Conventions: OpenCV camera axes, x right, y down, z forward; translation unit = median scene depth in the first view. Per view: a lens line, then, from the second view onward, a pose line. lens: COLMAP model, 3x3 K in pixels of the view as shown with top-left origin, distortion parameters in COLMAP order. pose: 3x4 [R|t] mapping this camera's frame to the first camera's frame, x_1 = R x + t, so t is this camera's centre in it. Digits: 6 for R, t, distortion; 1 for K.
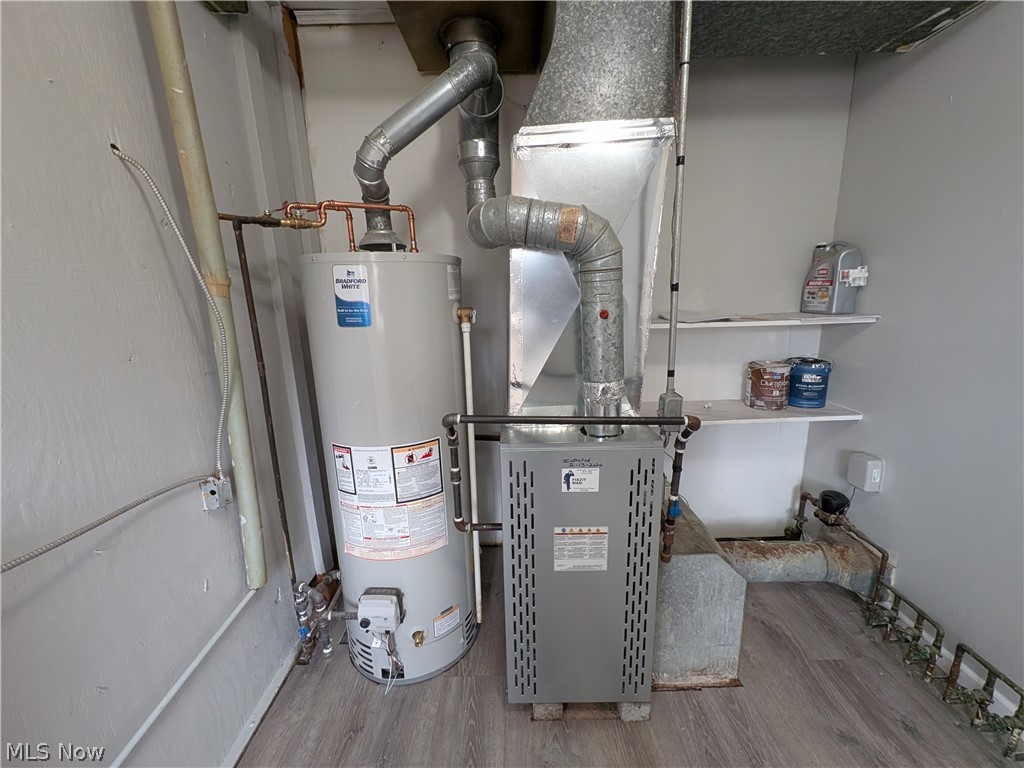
lens RADIAL K [[408.0, 0, 514.5], [0, 408.0, 377.0], [0, 0, 1]] dist [0.006814, 0.000214]
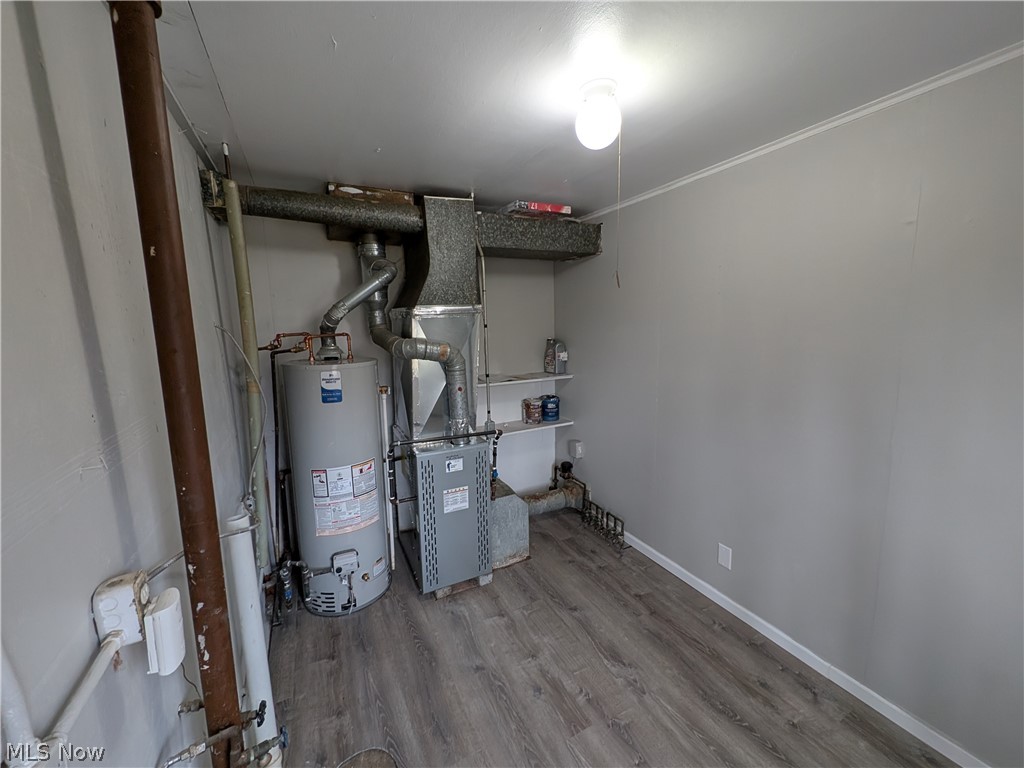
lens RADIAL K [[408.0, 0, 514.7], [0, 408.0, 378.4], [0, 0, 1]] dist [0.006814, 0.000214]
pose [[0.891292, -0.054991, 0.450083, -0.422012], [0.090351, 0.994252, -0.057444, -0.042864], [-0.444337, 0.091865, 0.891137, -0.931698]]
